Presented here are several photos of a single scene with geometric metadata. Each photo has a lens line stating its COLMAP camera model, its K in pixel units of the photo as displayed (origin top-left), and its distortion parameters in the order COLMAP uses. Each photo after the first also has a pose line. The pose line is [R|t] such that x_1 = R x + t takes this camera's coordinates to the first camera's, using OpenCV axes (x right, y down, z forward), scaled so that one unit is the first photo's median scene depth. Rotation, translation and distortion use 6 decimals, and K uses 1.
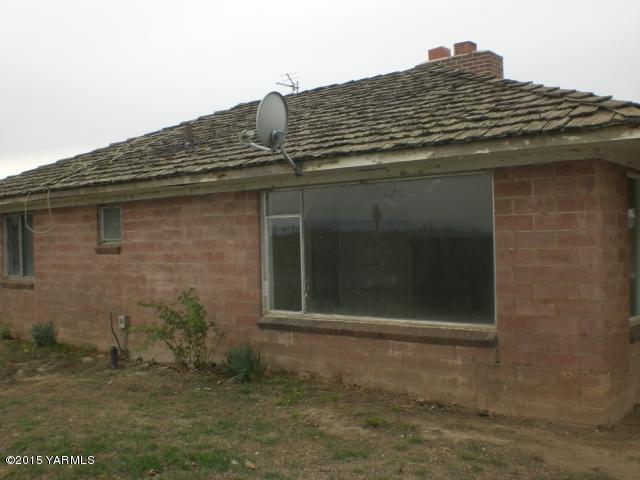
lens RADIAL K [[712.2, 0, 315.7], [0, 712.2, 241.3], [0, 0, 1]] dist [-0.106816, 0.000000]
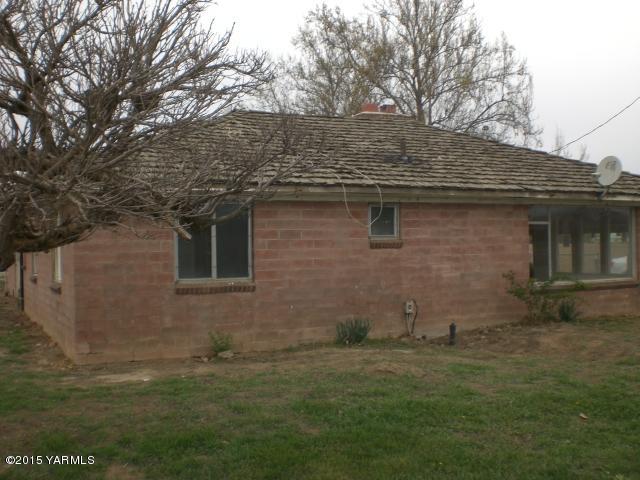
lens RADIAL K [[712.2, 0, 318.3], [0, 712.2, 239.6], [0, 0, 1]] dist [-0.106816, 0.000000]
pose [[0.399546, 0.023491, 0.916412, -1.470112], [0.009238, 0.999518, -0.029649, 0.039289], [-0.916667, 0.020313, 0.399136, 0.712544]]
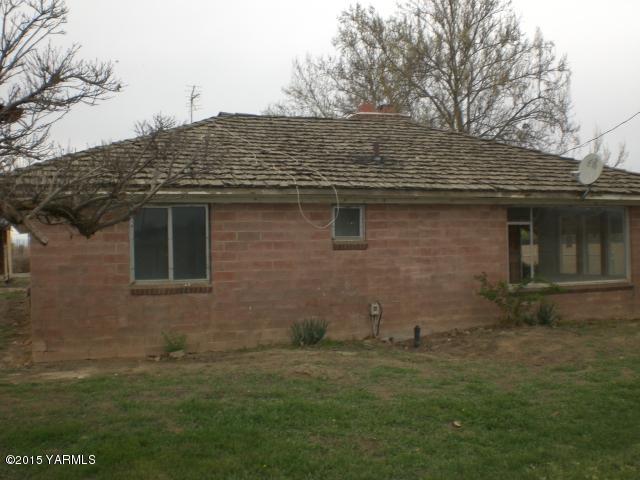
lens RADIAL K [[712.2, 0, 318.0], [0, 712.2, 242.4], [0, 0, 1]] dist [-0.106816, 0.000000]
pose [[0.478229, 0.019091, 0.878028, -1.401444], [0.009594, 0.999590, -0.026959, 0.038753], [-0.878183, 0.021316, 0.477850, 0.561685]]
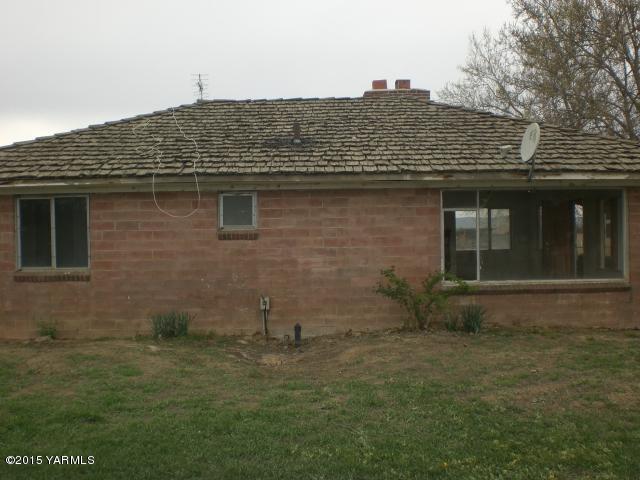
lens RADIAL K [[712.2, 0, 319.3], [0, 712.2, 242.2], [0, 0, 1]] dist [-0.106816, 0.000000]
pose [[0.755906, 0.004806, 0.654663, -0.962566], [-0.001497, 0.999983, -0.005612, 0.029406], [-0.654679, 0.003263, 0.755900, 0.148668]]
